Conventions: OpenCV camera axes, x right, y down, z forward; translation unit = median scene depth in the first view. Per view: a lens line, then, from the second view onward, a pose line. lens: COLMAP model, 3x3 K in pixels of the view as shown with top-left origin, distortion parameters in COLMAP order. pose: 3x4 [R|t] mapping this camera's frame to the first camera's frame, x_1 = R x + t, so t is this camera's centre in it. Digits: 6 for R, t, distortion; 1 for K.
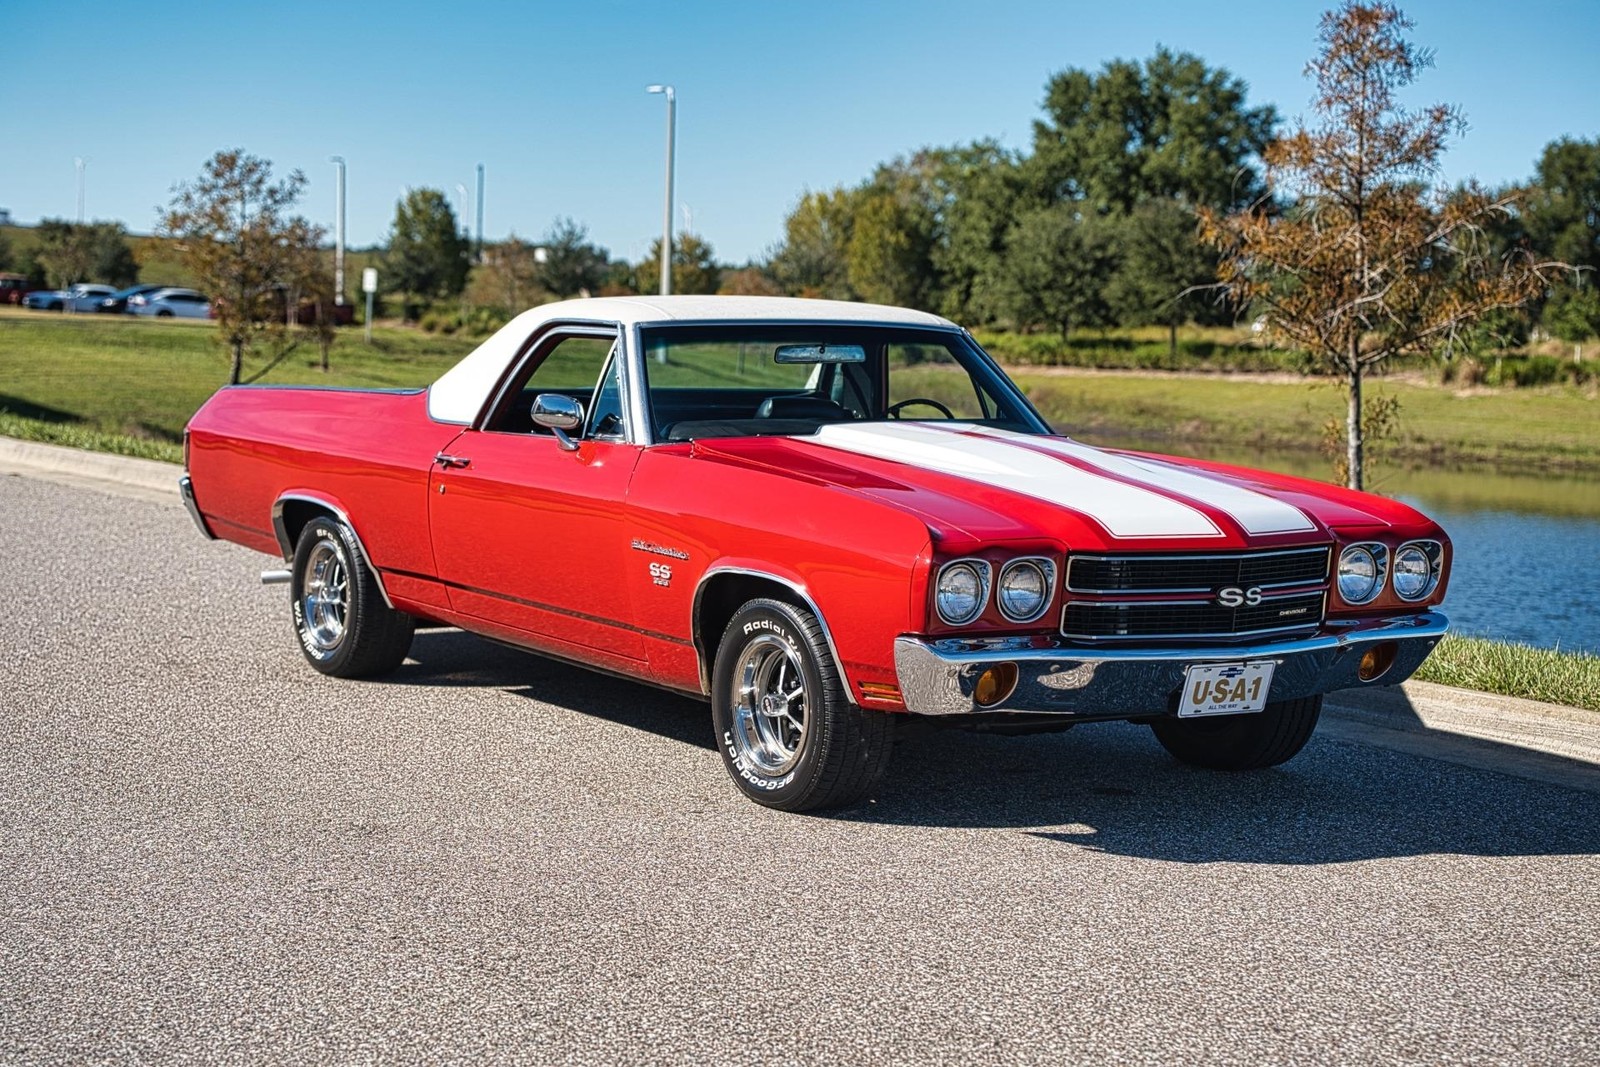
lens RADIAL K [[2893.0, 0, 807.3], [0, 2893.0, 486.5], [0, 0, 1]] dist [0.265926, 0.122606]
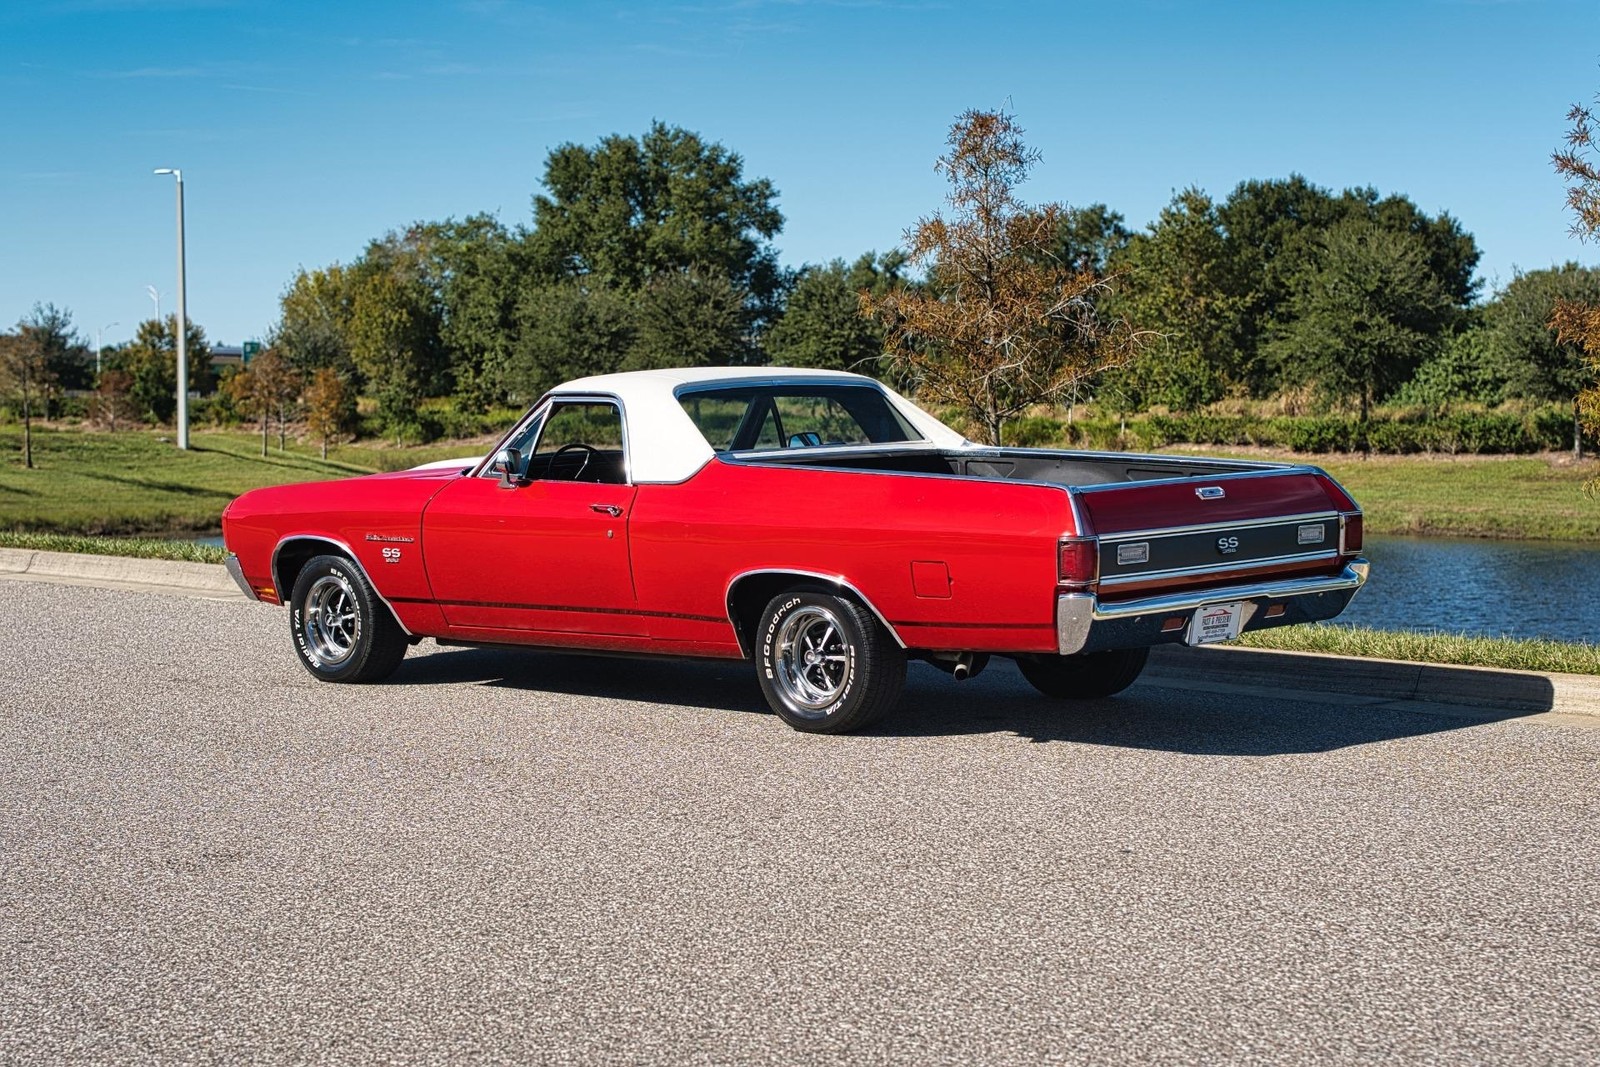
lens RADIAL K [[3206.5, 0, 800.0], [0, 3206.5, 533.5], [0, 0, 1]] dist [0.355883, -1.572807]
pose [[0.978217, -0.040640, 0.203567, -0.064016], [0.043719, 0.998987, -0.010650, 0.005885], [-0.202928, 0.019318, 0.979003, -0.102466]]
